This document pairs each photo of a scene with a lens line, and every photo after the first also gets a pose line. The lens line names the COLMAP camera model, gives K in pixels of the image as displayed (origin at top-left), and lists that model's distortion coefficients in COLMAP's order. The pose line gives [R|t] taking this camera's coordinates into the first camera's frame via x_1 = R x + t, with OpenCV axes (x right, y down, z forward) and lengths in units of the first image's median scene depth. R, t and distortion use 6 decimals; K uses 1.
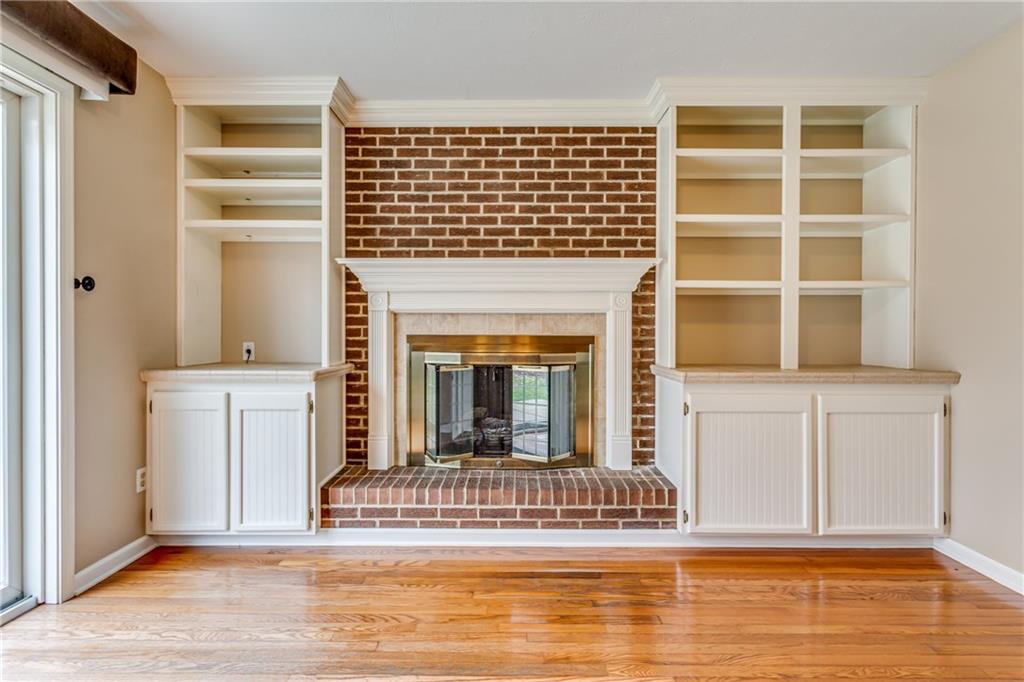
lens RADIAL K [[556.9, 0, 487.6], [0, 556.9, 344.5], [0, 0, 1]] dist [-0.029967, -0.000415]
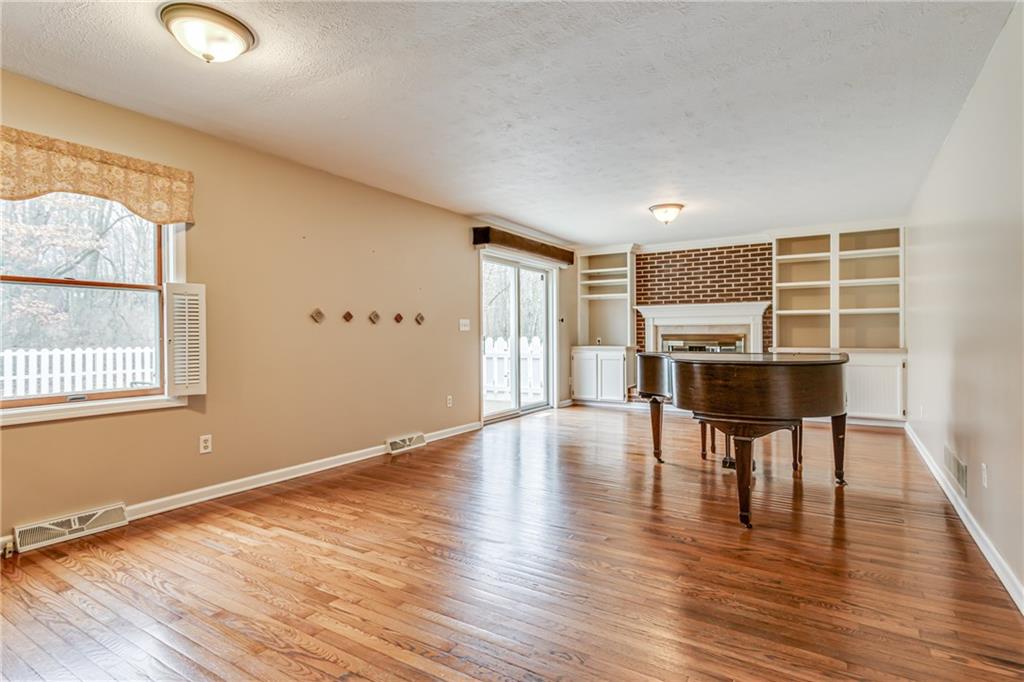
lens RADIAL K [[506.0, 0, 477.3], [0, 506.0, 338.4], [0, 0, 1]] dist [0.000719, 0.001138]
pose [[0.852706, -0.004025, -0.522375, 0.354083], [-0.001750, 0.999943, -0.010561, 0.027687], [0.522388, 0.009920, 0.852650, -1.438339]]
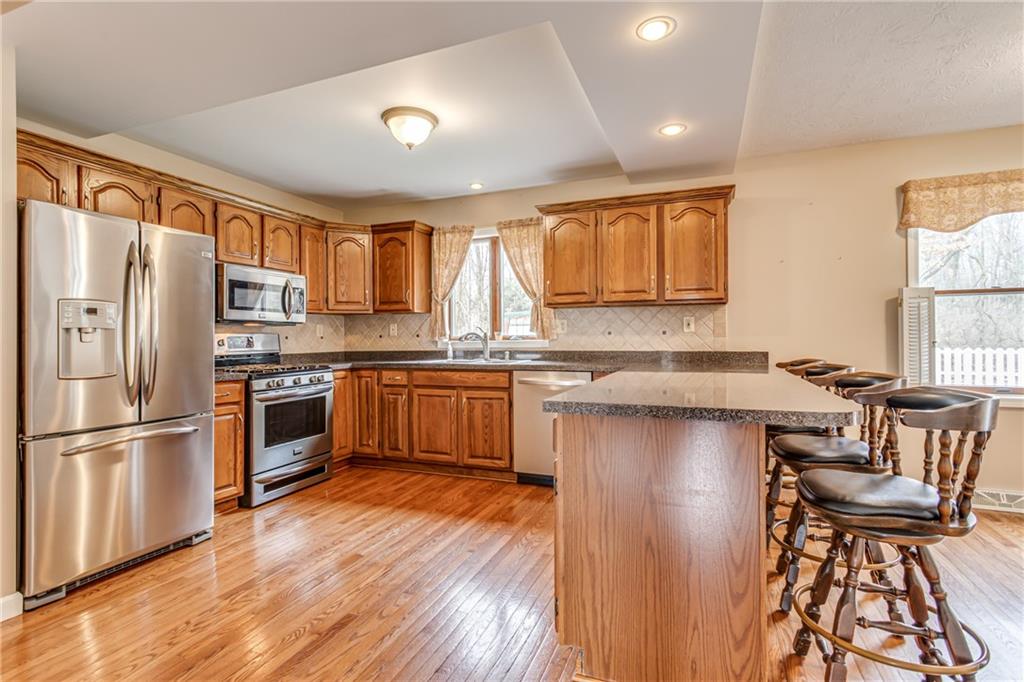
lens RADIAL K [[506.0, 0, 546.7], [0, 506.0, 336.2], [0, 0, 1]] dist [0.000719, 0.001138]
pose [[-0.292953, -0.007251, -0.956099, 0.510653], [-0.014336, 0.999892, -0.003191, 0.030668], [0.956019, 0.012772, -0.293025, -1.600946]]
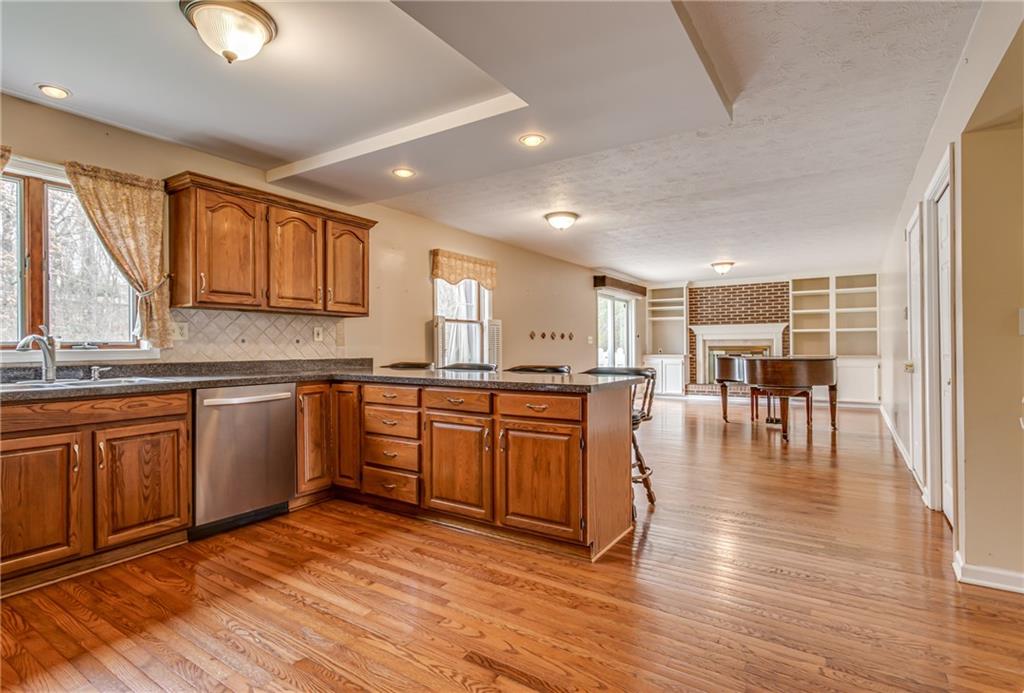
lens RADIAL K [[475.6, 0, 500.5], [0, 475.6, 345.9], [0, 0, 1]] dist [0.002695, -0.000201]
pose [[0.851117, -0.010640, -0.524868, 0.324147], [-0.000596, 0.999774, -0.021233, 0.046865], [0.524976, 0.018385, 0.850919, -2.298313]]
